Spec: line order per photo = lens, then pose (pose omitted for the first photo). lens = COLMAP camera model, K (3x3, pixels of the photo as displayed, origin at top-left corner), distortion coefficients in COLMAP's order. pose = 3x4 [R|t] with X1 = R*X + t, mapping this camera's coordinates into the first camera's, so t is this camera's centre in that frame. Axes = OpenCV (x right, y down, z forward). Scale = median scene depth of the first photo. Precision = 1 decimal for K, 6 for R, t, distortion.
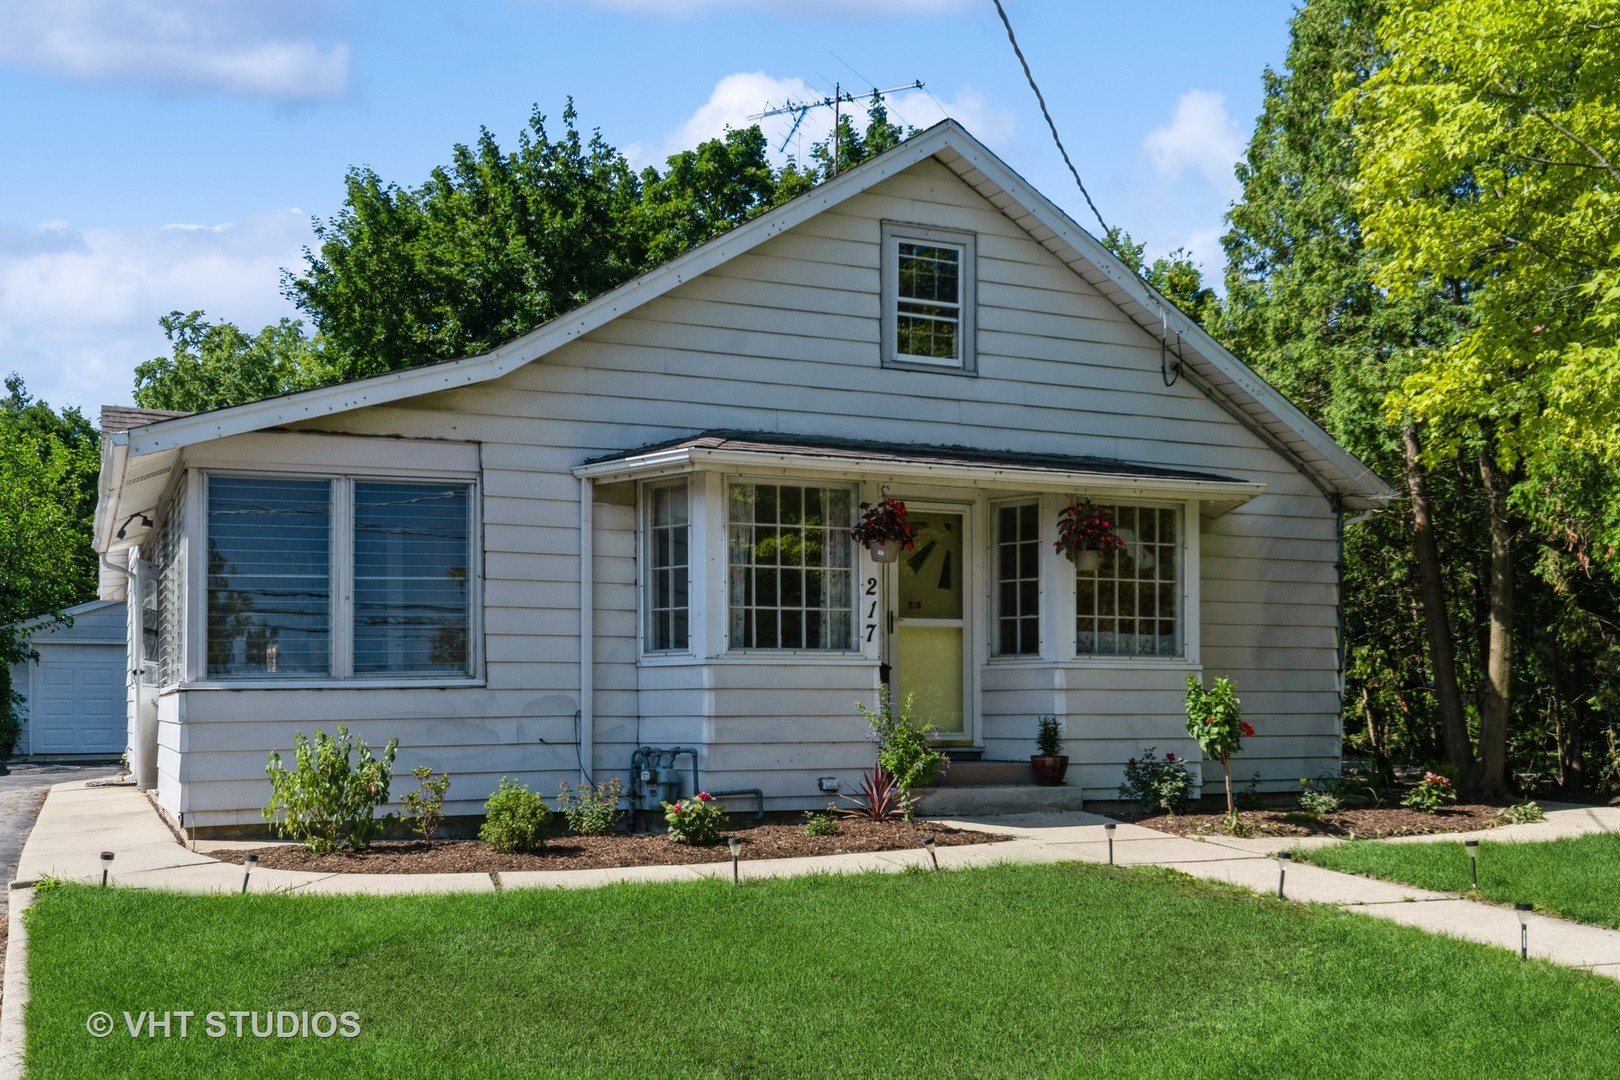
lens RADIAL K [[1682.0, 0, 810.0], [0, 1682.0, 543.2], [0, 0, 1]] dist [-0.014841, 0.000000]
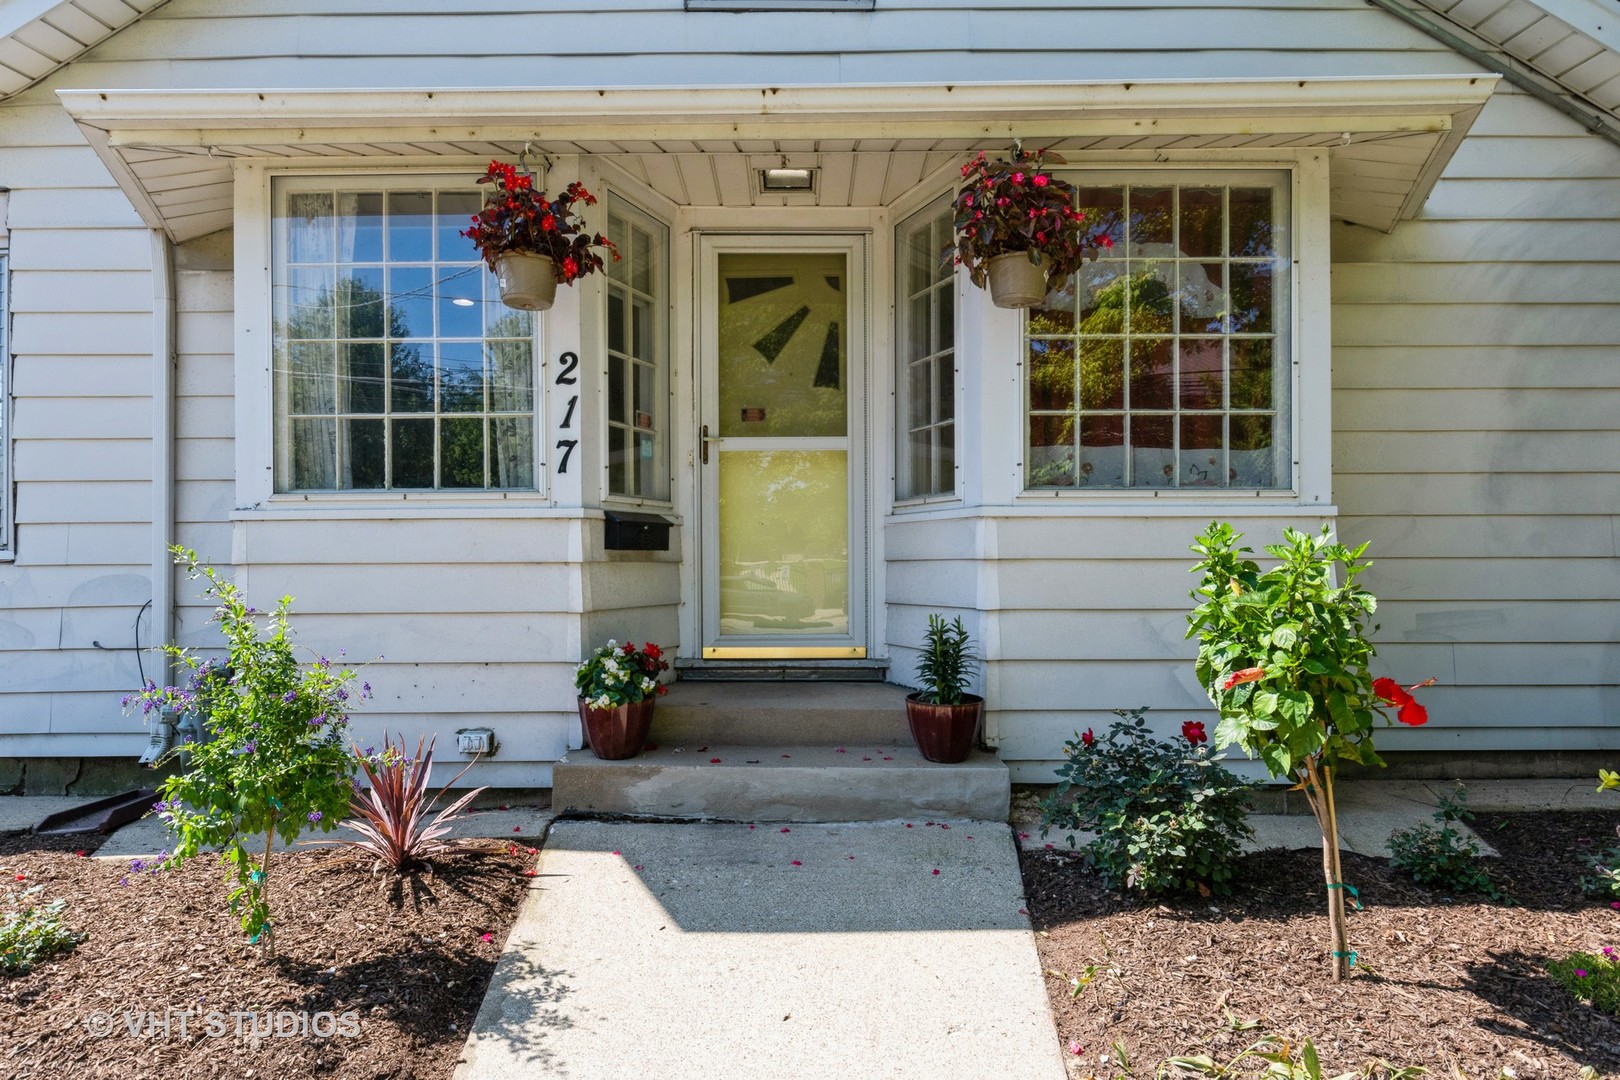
lens RADIAL K [[886.5, 0, 805.8], [0, 886.5, 530.5], [0, 0, 1]] dist [-0.000918, -0.000908]
pose [[0.910935, -0.015177, -0.412271, 0.216889], [0.043824, 0.997229, 0.060121, 0.062543], [0.410216, -0.072834, 0.909075, 0.769357]]
